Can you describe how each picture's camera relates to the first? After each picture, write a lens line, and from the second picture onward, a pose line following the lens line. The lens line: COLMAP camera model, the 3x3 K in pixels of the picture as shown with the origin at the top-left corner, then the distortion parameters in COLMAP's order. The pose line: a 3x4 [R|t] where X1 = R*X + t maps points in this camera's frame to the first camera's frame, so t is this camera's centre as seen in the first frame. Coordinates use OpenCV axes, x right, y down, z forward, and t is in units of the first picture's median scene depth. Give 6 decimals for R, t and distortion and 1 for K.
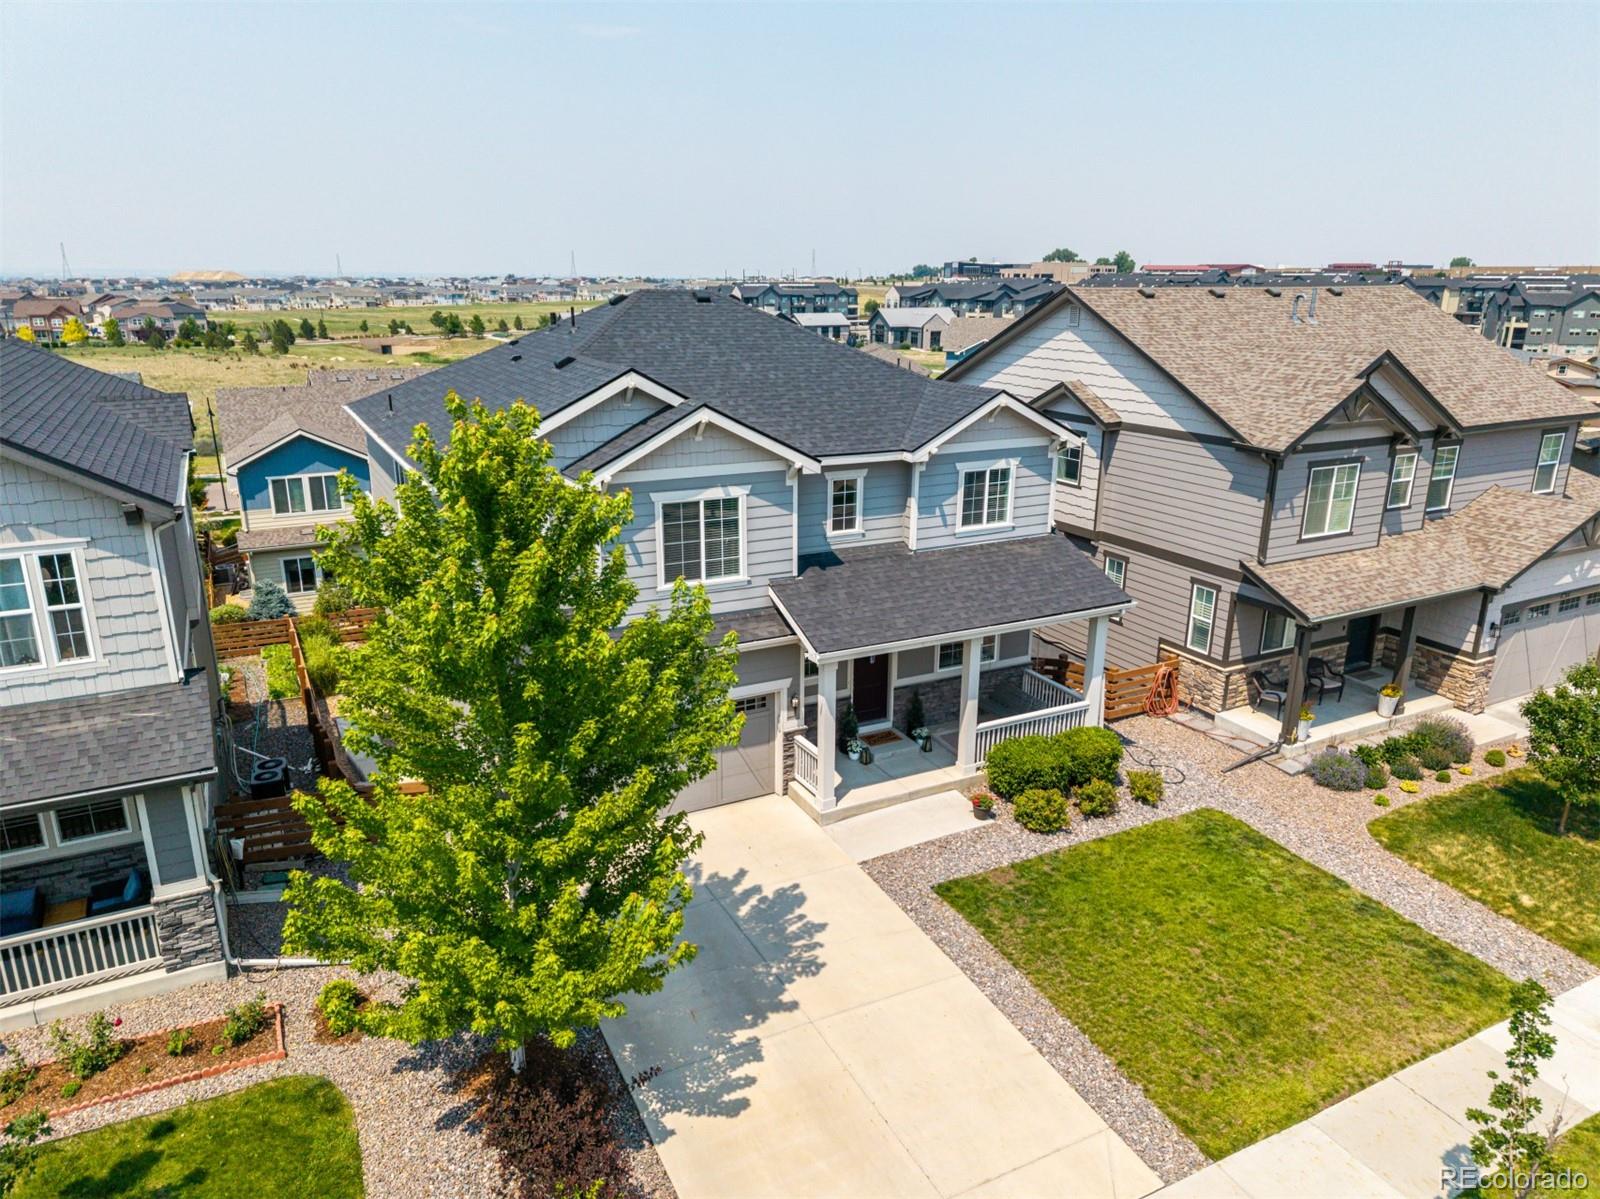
lens RADIAL K [[1070.3, 0, 800.0], [0, 1070.3, 599.5], [0, 0, 1]] dist [0.027472, -0.028527]
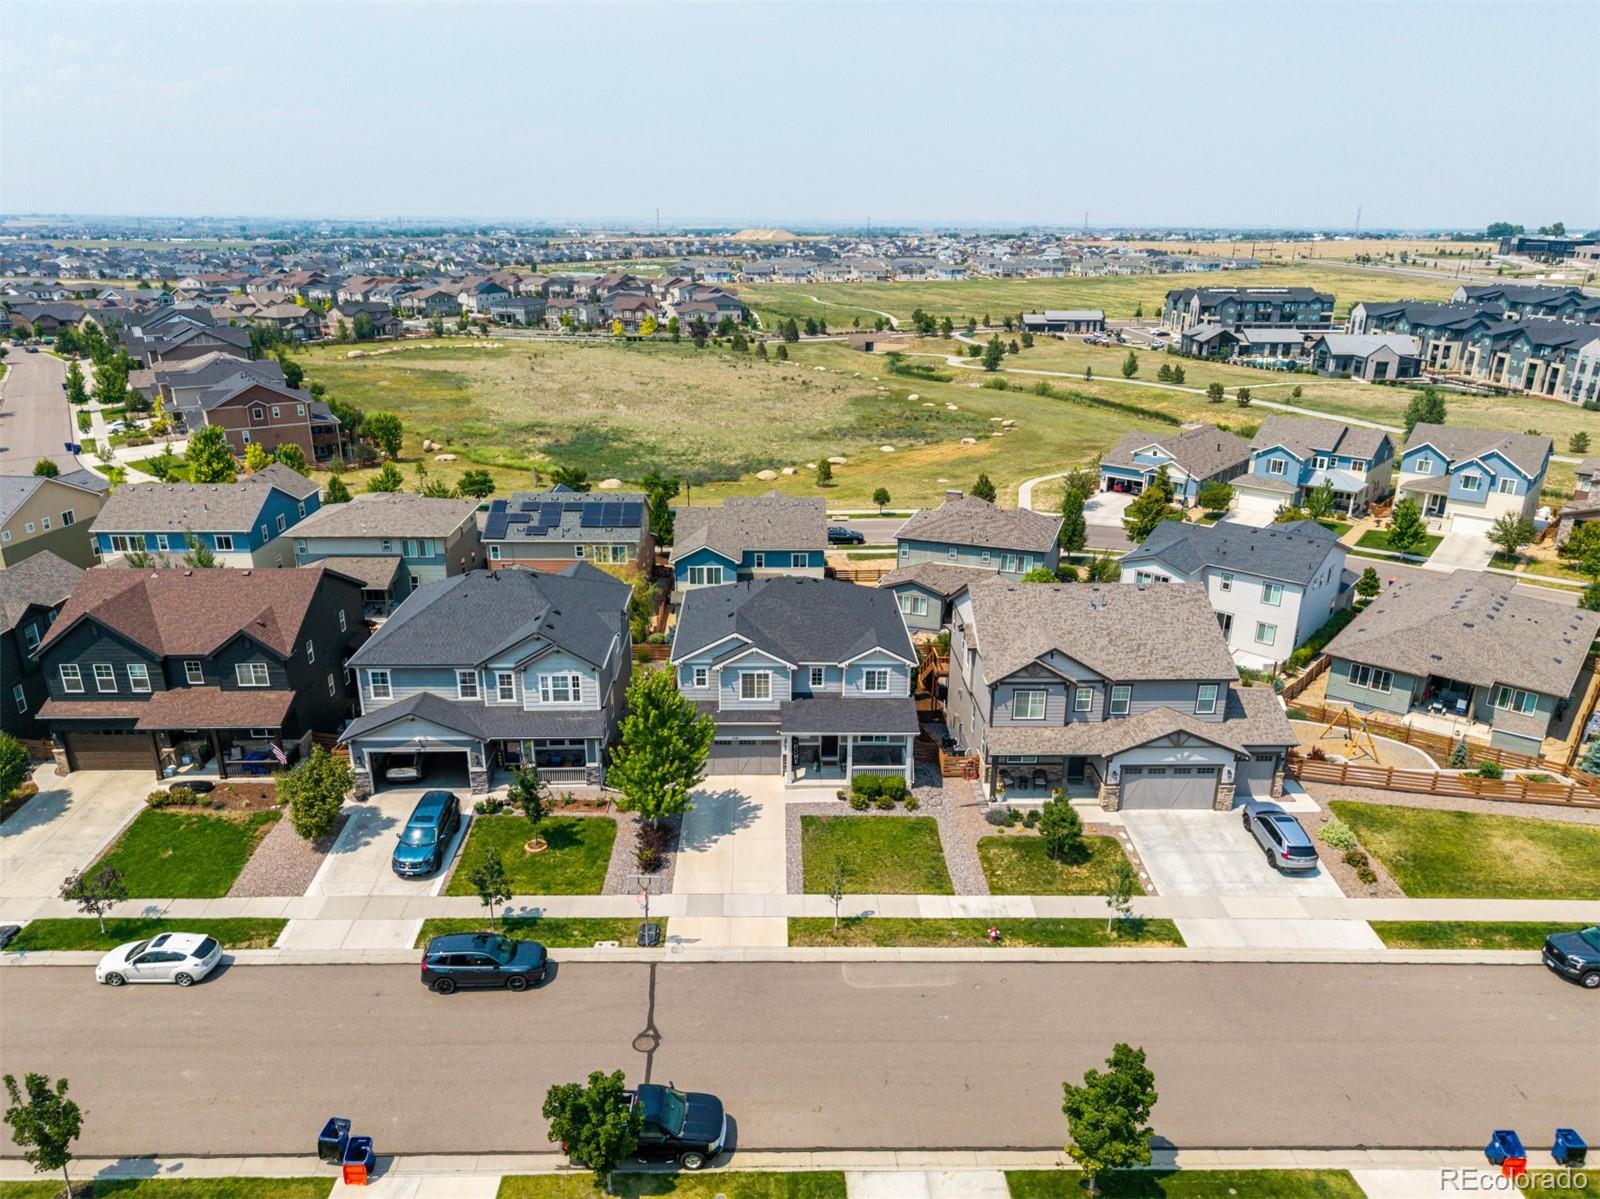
lens RADIAL K [[1056.8, 0, 800.0], [0, 1056.8, 599.5], [0, 0, 1]] dist [0.124224, -0.178433]
pose [[0.898286, 0.148146, -0.413685, 1.048105], [-0.129596, 0.988896, 0.072728, -0.457000], [0.419866, -0.011718, 0.907510, -1.416602]]
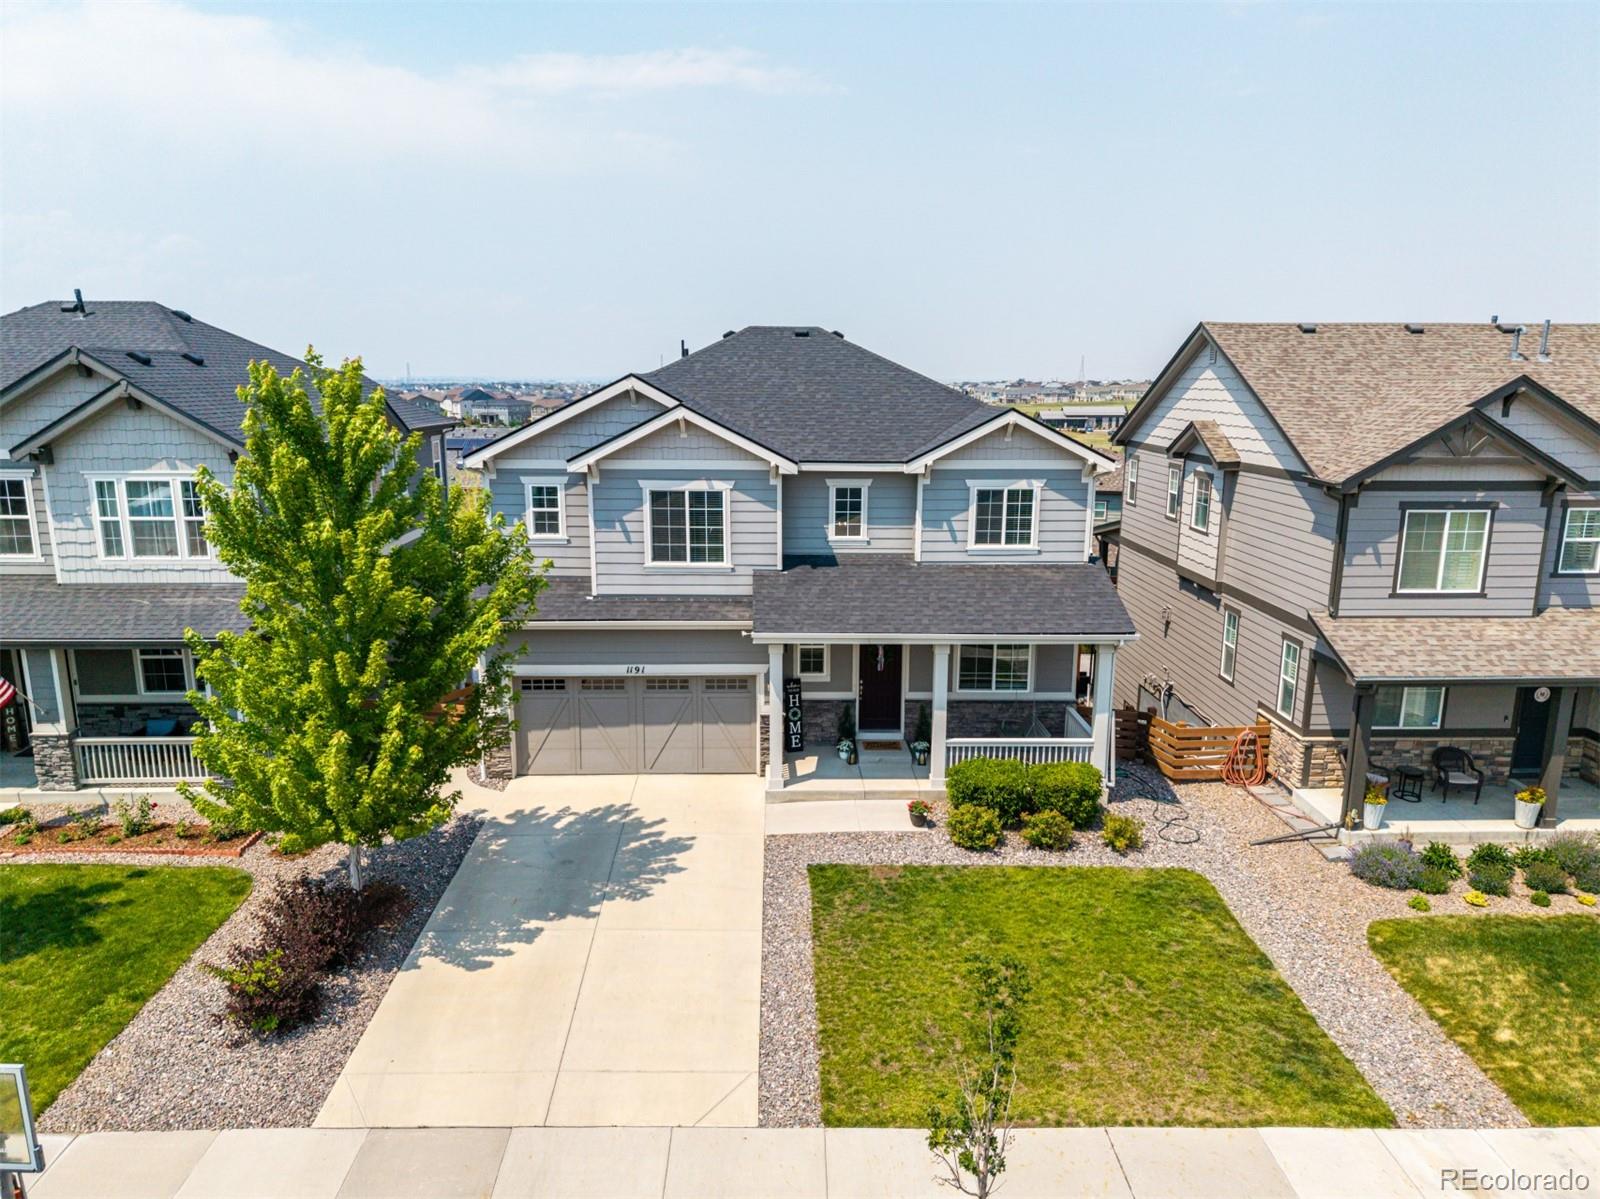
lens RADIAL K [[1070.3, 0, 800.0], [0, 1070.3, 599.5], [0, 0, 1]] dist [0.027472, -0.028527]
pose [[0.897965, 0.086841, -0.431413, 0.442200], [-0.125932, 0.990047, -0.062831, 0.066880], [0.421663, 0.110749, 0.899964, 0.034890]]
